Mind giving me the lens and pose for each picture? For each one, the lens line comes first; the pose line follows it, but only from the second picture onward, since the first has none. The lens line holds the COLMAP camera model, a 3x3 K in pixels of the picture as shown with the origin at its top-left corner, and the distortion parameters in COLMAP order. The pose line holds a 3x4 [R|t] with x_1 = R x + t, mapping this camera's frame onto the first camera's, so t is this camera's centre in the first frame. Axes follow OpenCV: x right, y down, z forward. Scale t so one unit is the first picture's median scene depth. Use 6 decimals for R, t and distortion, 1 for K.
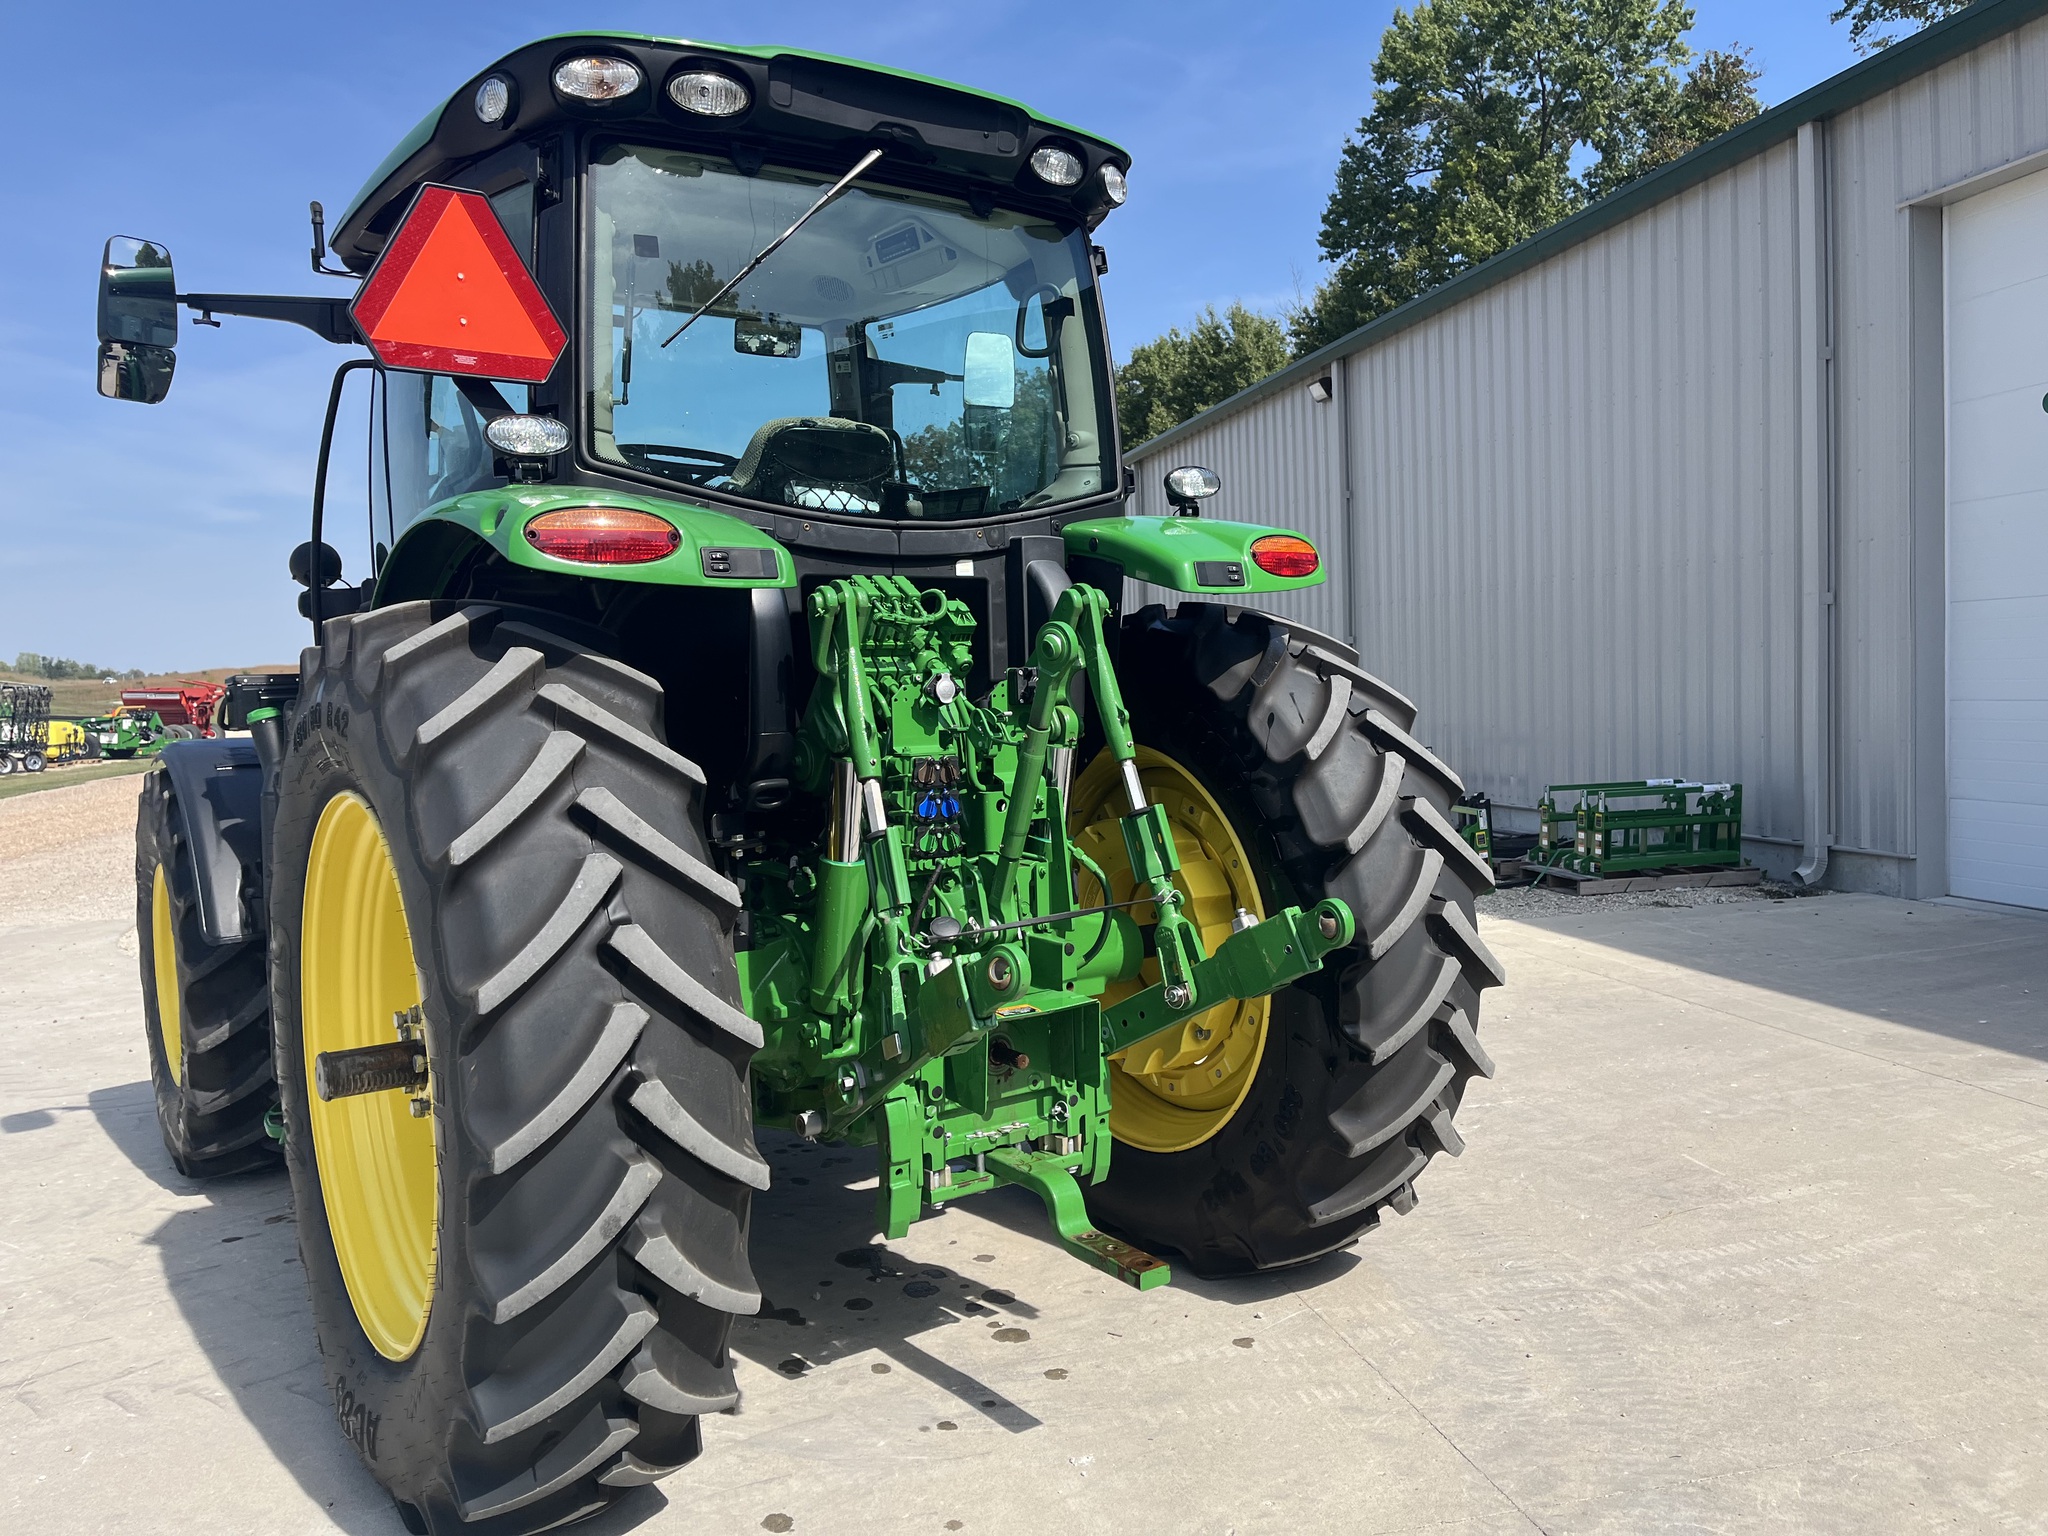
lens RADIAL K [[1539.4, 0, 1019.5], [0, 1539.4, 778.2], [0, 0, 1]] dist [0.070520, -0.096470]
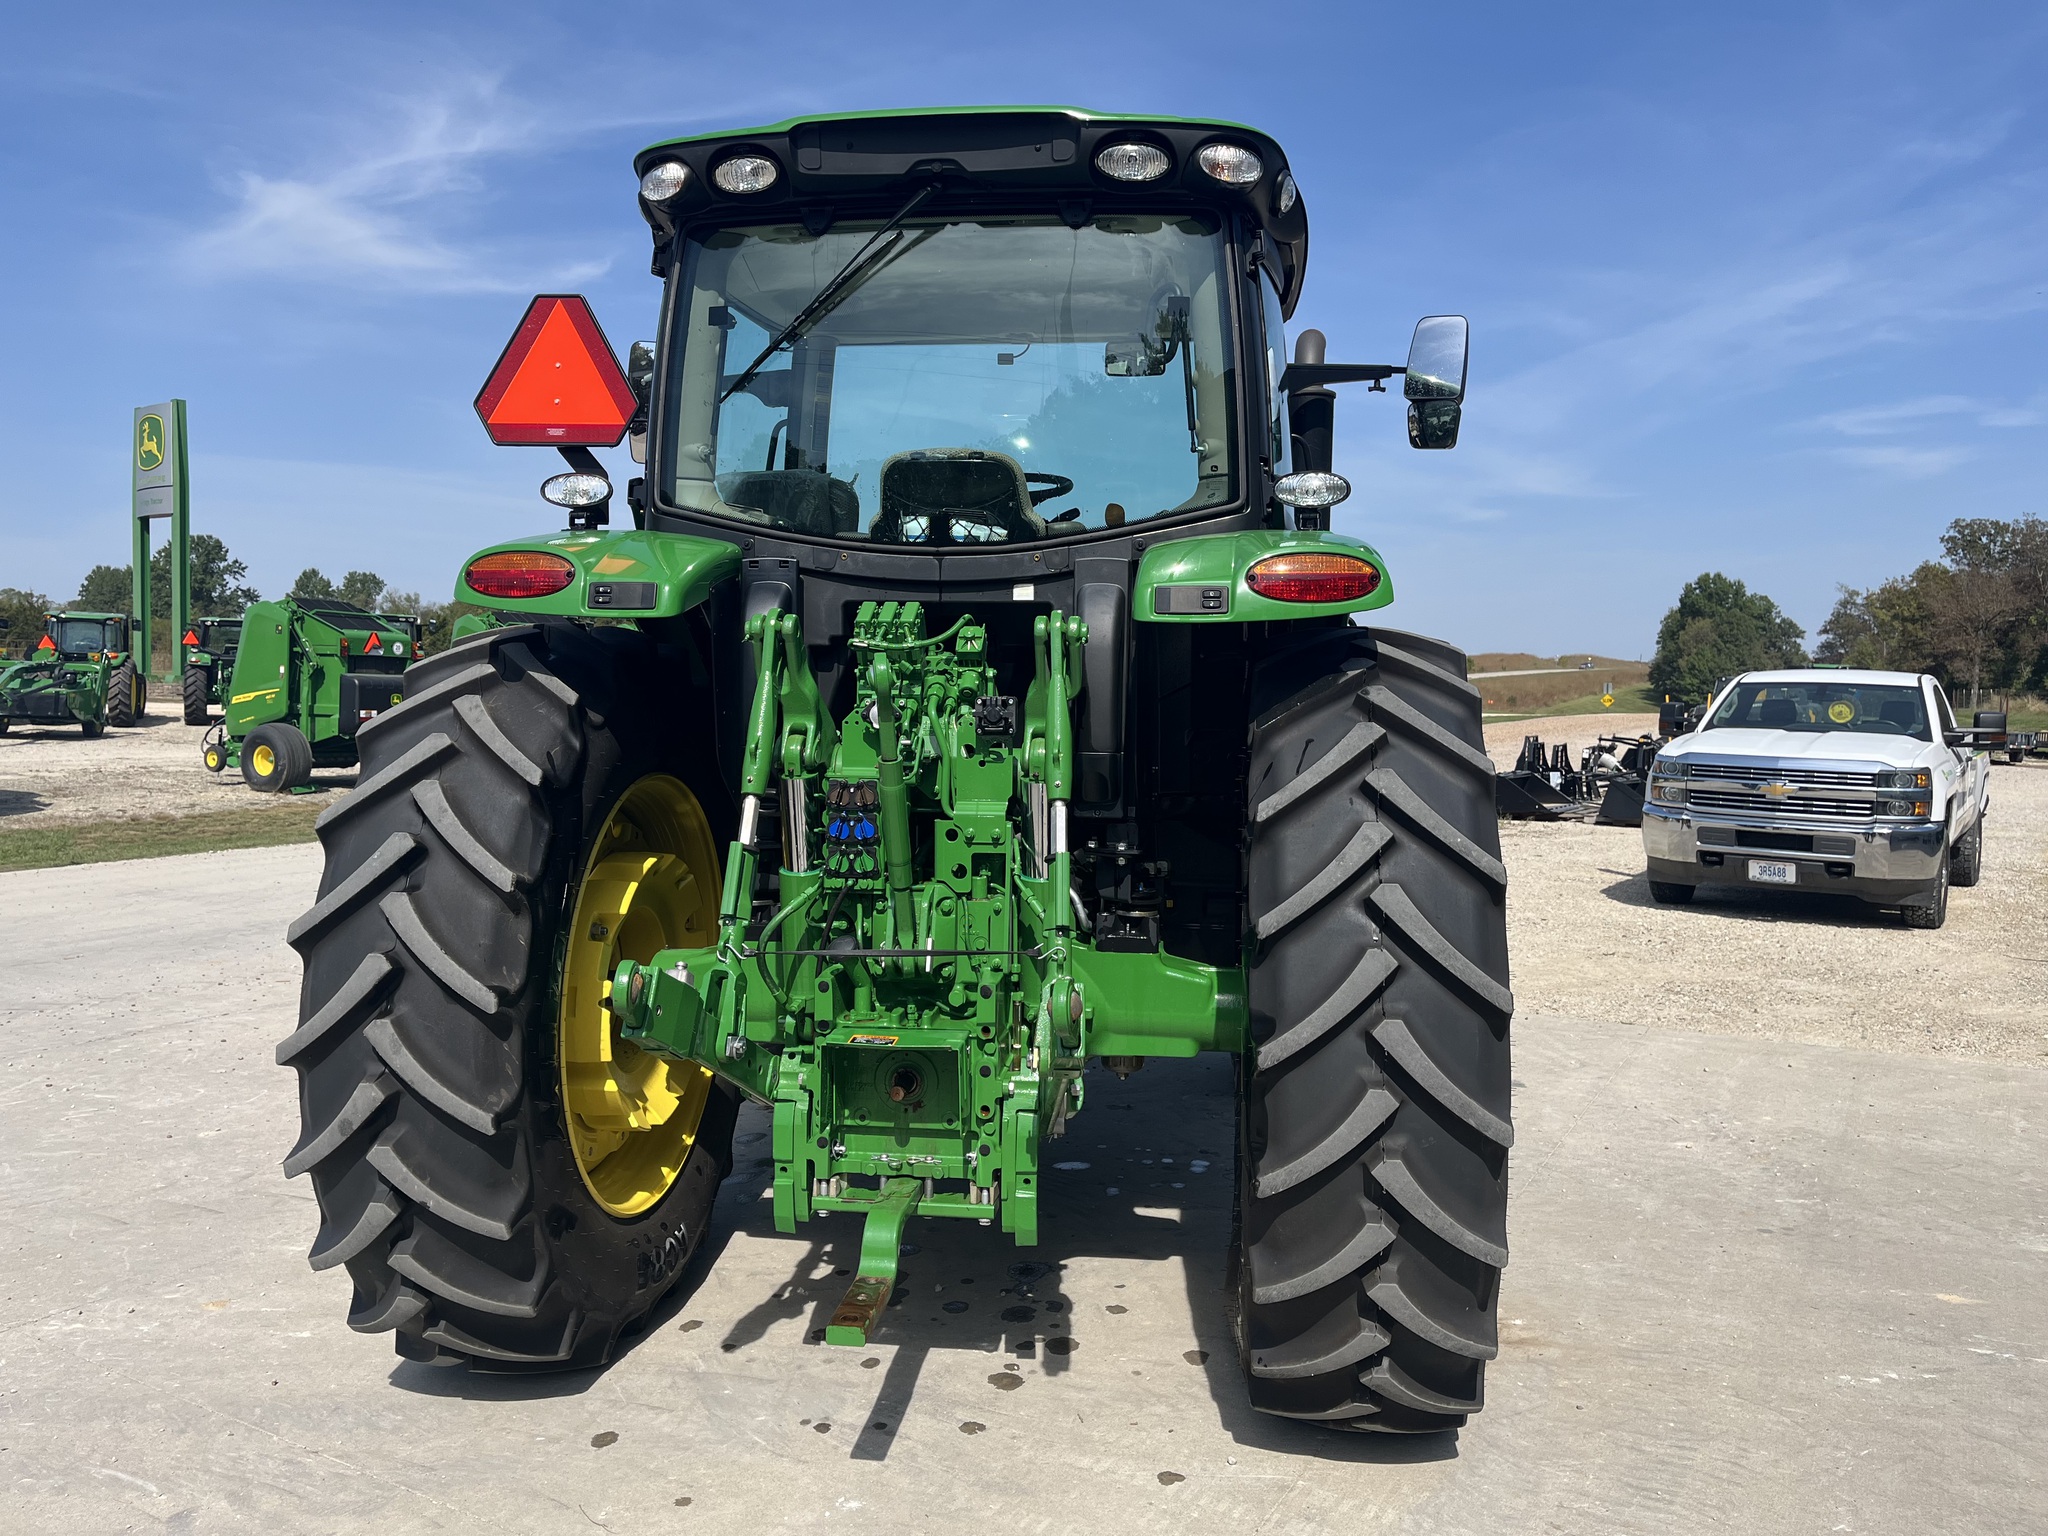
lens RADIAL K [[1529.2, 0, 1024.0], [0, 1529.2, 768.0], [0, 0, 1]] dist [0.077112, -0.104613]
pose [[0.733192, 0.076529, -0.675701, 0.645836], [-0.077308, 0.996586, 0.028986, -0.054274], [0.675613, 0.030985, 0.736605, 0.291213]]
